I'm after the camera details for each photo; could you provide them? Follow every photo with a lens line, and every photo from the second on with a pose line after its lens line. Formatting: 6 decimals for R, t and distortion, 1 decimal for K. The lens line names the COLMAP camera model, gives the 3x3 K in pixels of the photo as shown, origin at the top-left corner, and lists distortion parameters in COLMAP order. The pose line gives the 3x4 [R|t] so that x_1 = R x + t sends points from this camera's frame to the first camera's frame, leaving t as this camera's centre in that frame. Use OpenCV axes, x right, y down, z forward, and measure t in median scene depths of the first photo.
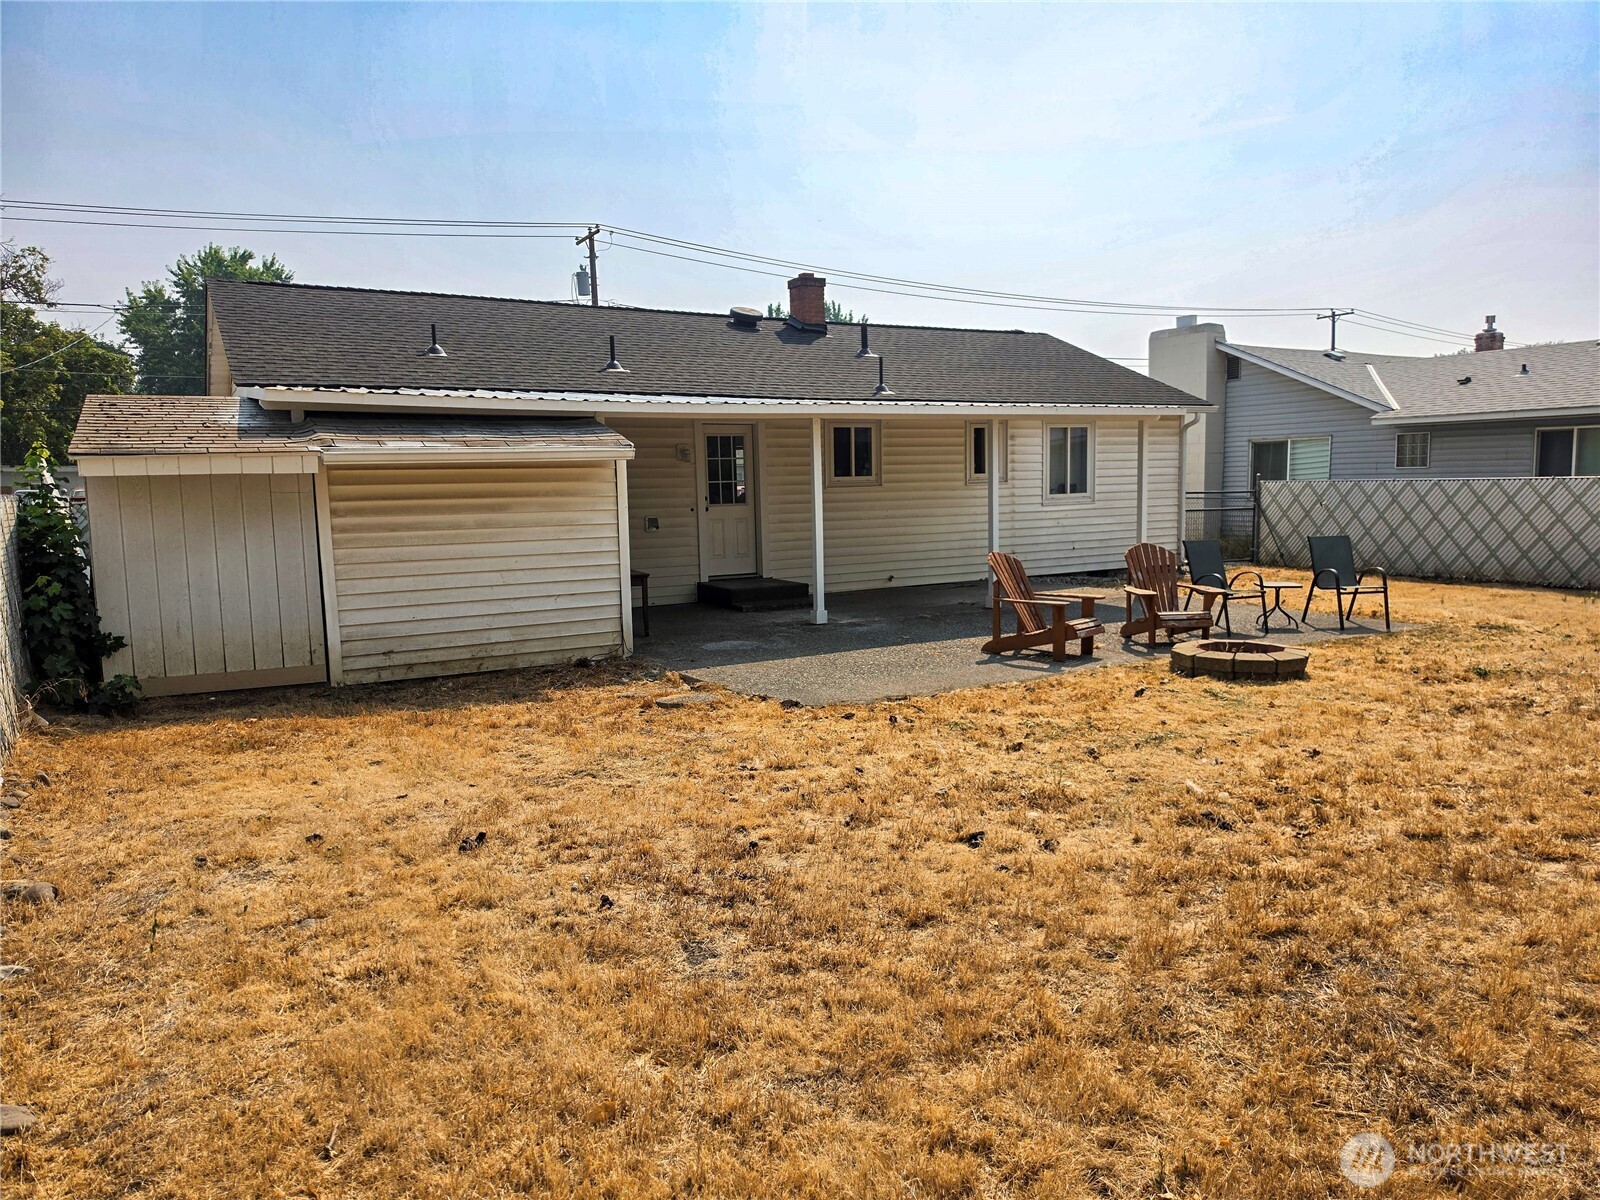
lens RADIAL K [[1113.9, 0, 800.0], [0, 1113.9, 600.0], [0, 0, 1]] dist [0.054158, -0.059265]
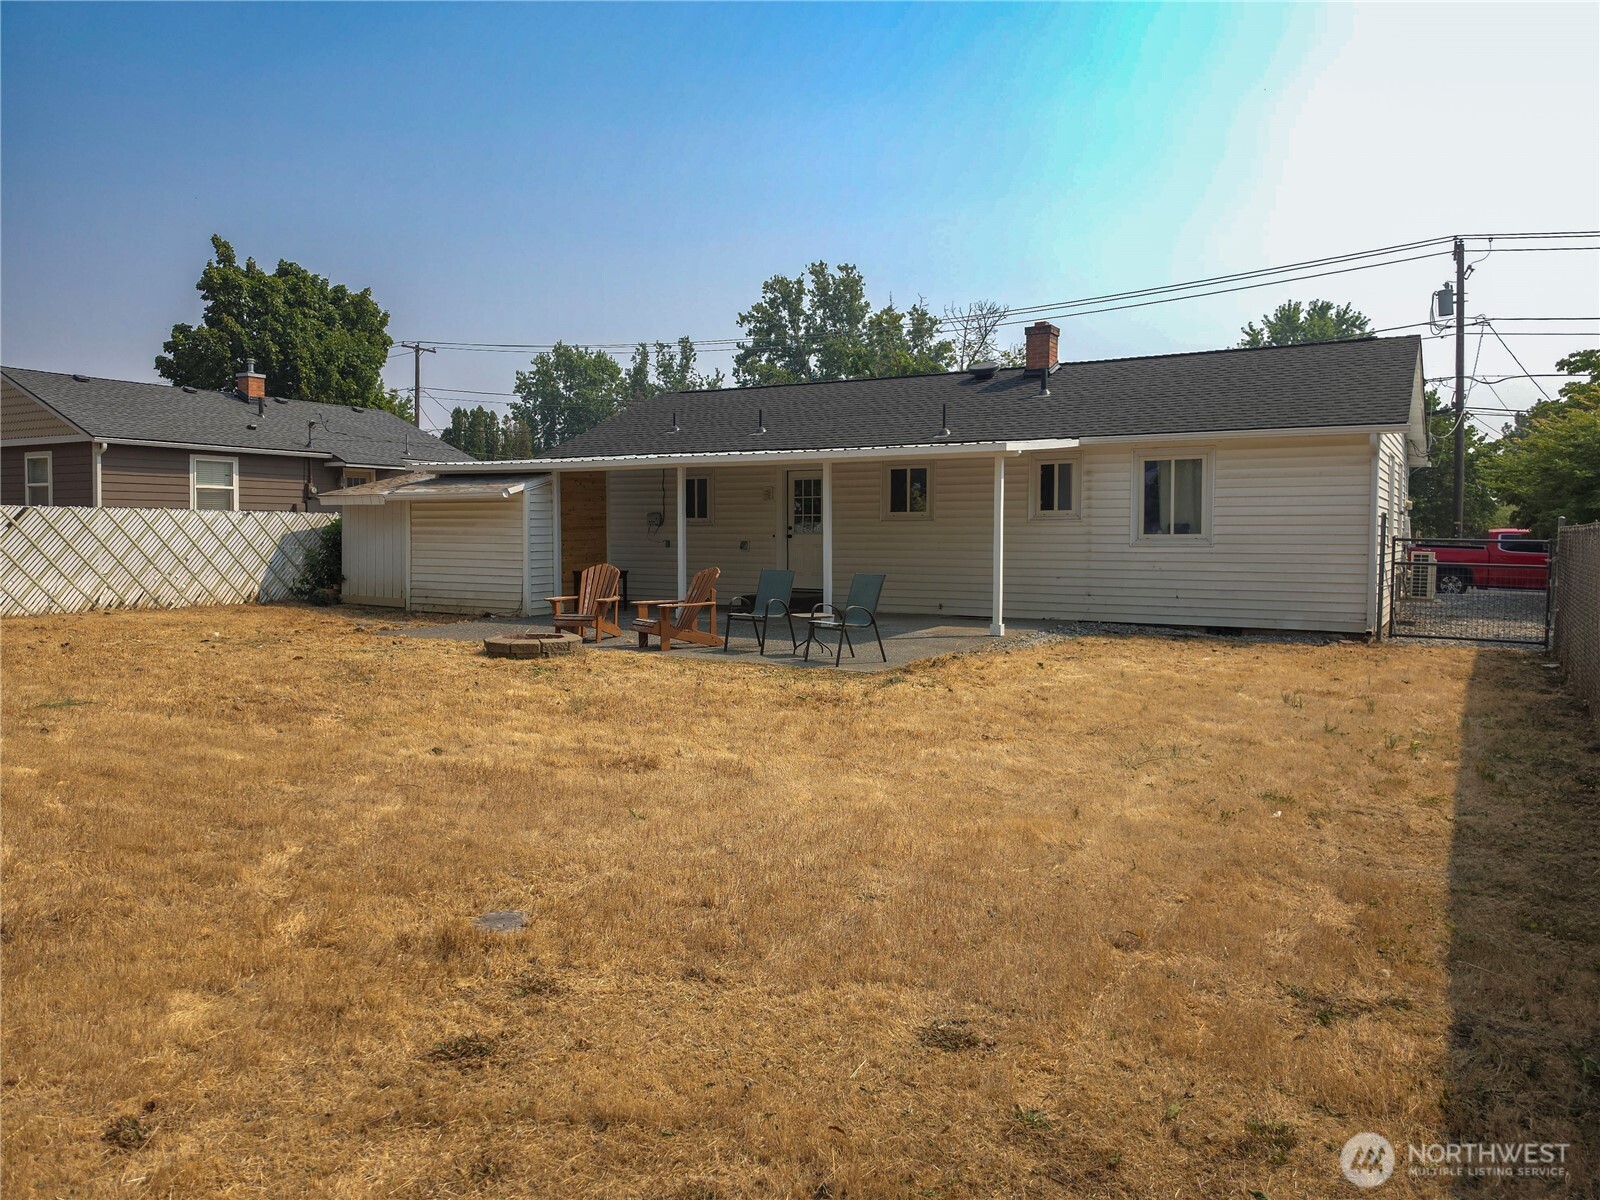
lens RADIAL K [[1113.9, 0, 800.0], [0, 1113.9, 600.0], [0, 0, 1]] dist [0.054158, -0.059265]
pose [[0.496604, 0.074754, -0.864752, 0.909205], [-0.106558, 0.993999, 0.024733, -0.035911], [0.861412, 0.079864, 0.501589, 0.323015]]
